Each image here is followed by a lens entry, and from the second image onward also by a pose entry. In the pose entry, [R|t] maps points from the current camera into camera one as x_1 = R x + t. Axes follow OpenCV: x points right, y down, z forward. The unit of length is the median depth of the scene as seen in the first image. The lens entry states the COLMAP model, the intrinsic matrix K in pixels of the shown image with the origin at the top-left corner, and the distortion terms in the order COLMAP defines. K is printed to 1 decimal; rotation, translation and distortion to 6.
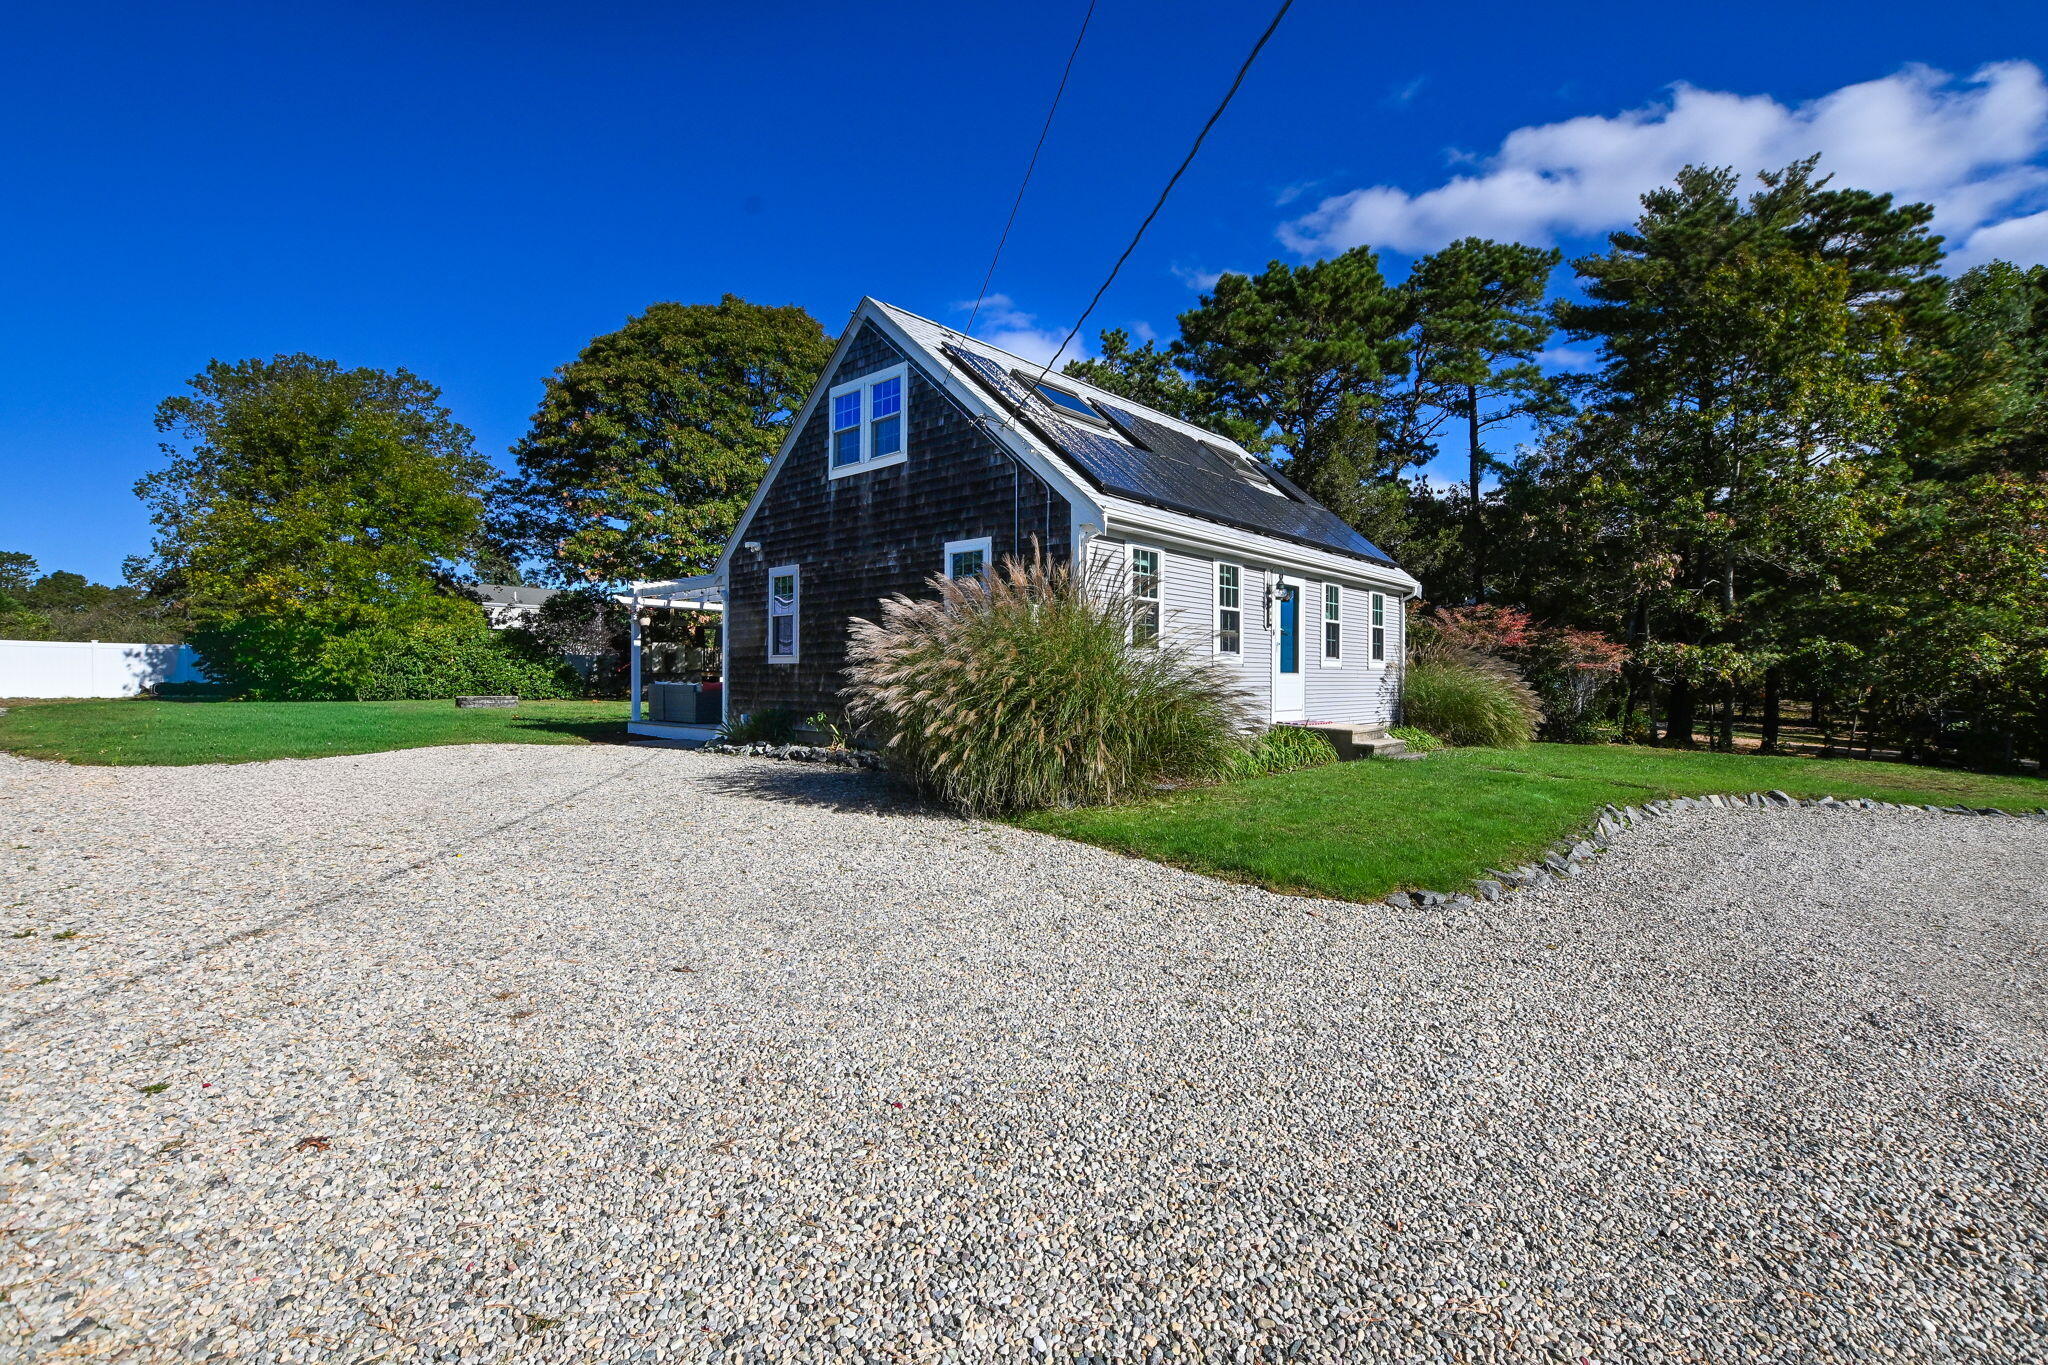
lens RADIAL K [[913.7, 0, 1030.3], [0, 913.7, 688.9], [0, 0, 1]] dist [-0.020620, 0.004681]
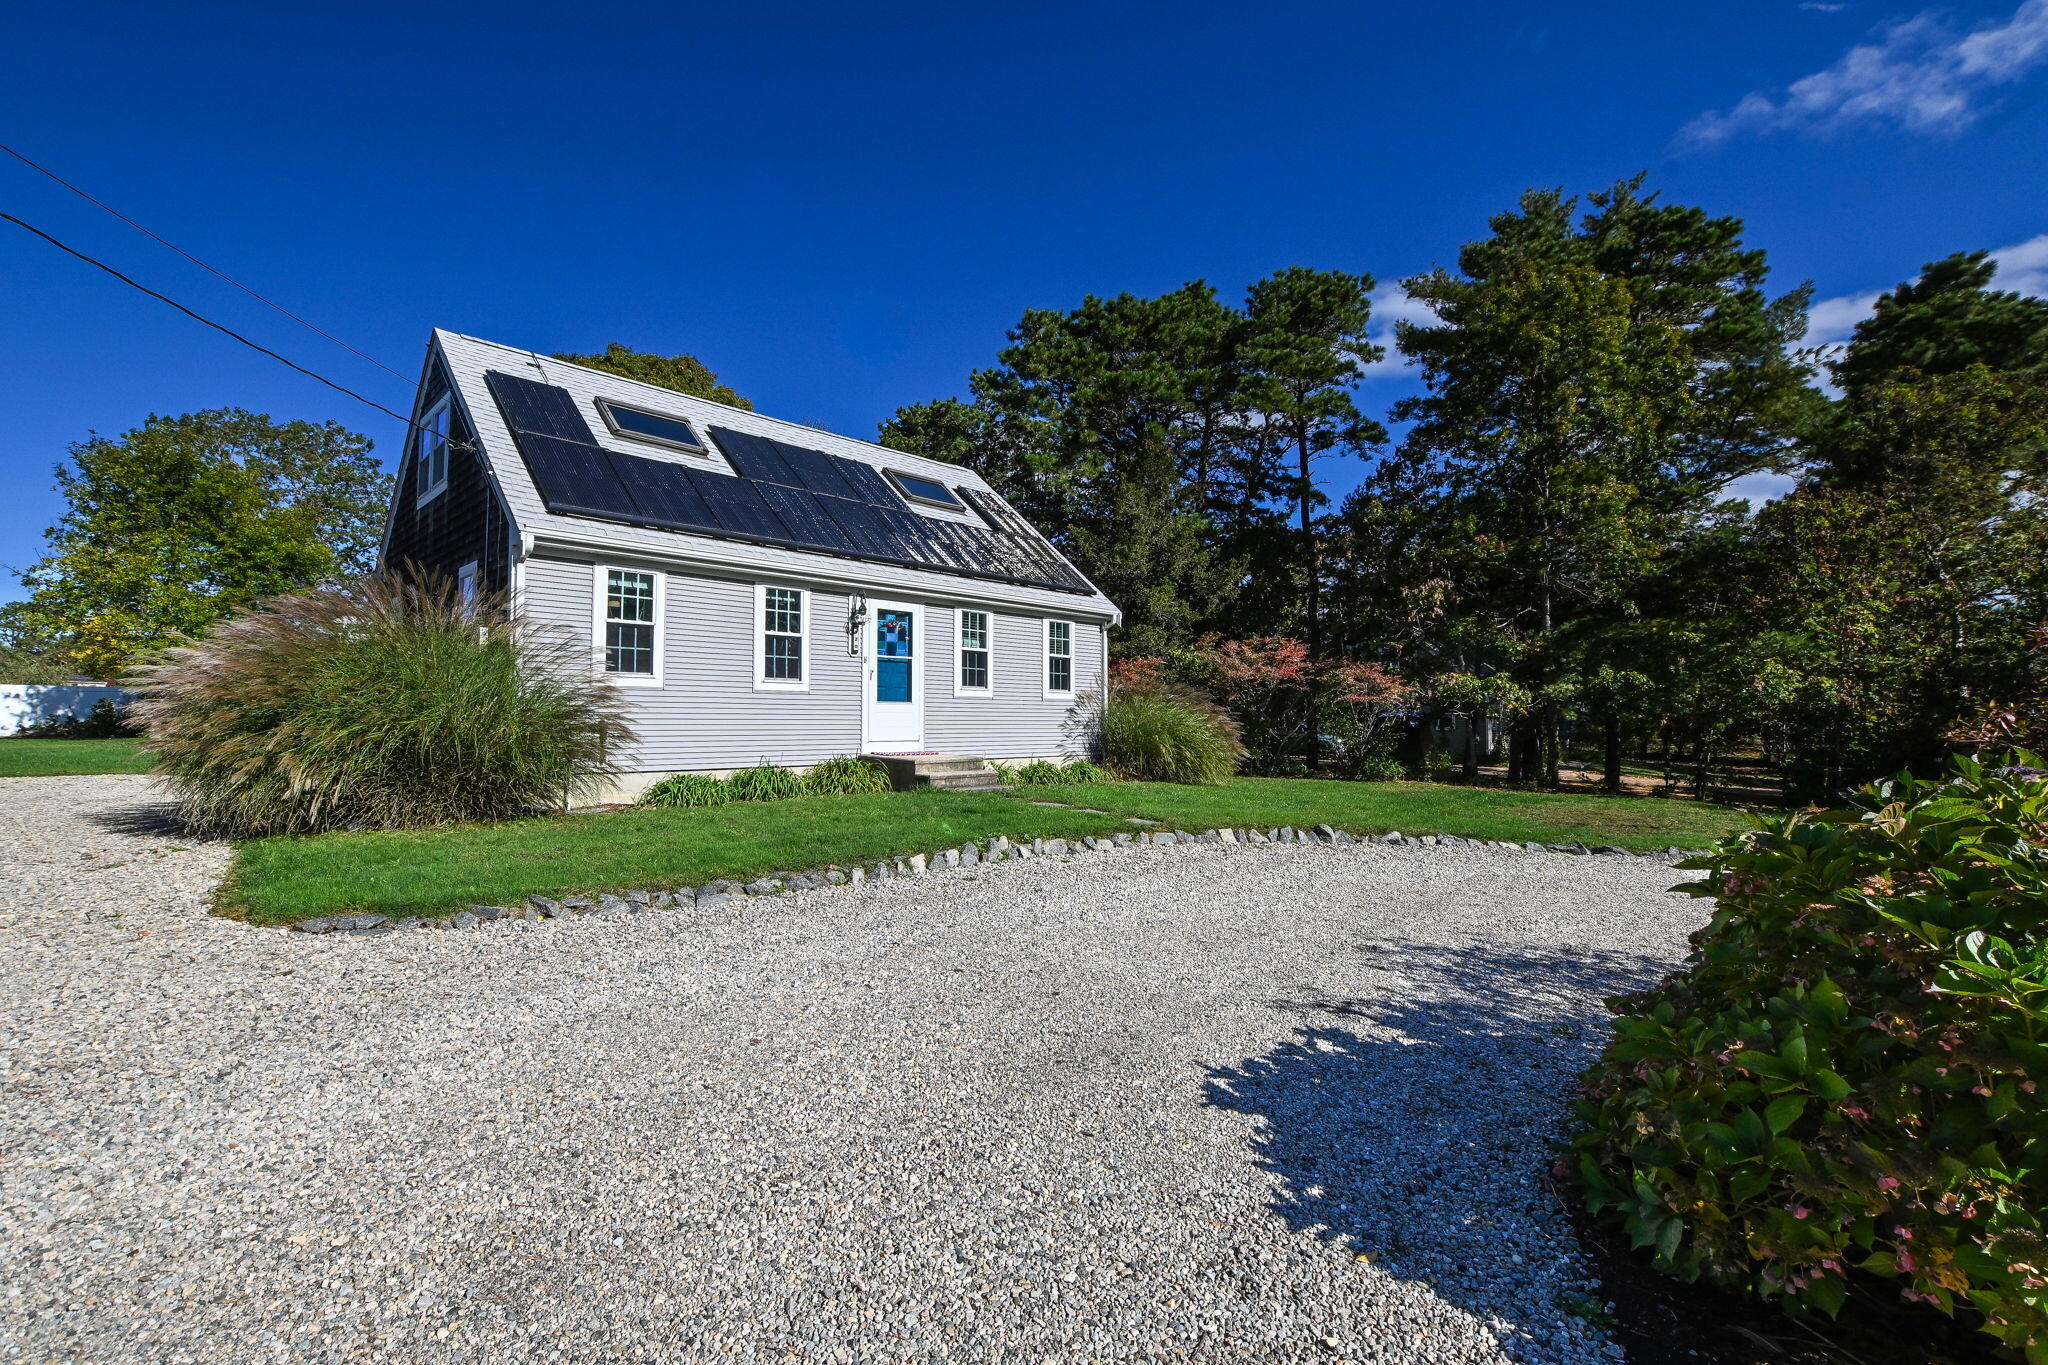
lens RADIAL K [[913.7, 0, 1024.9], [0, 913.7, 680.3], [0, 0, 1]] dist [-0.020620, 0.004681]
pose [[0.998870, -0.005099, -0.047259, 0.315776], [0.002339, 0.998298, -0.058274, 0.011018], [0.047476, 0.058097, 0.997181, 0.033003]]
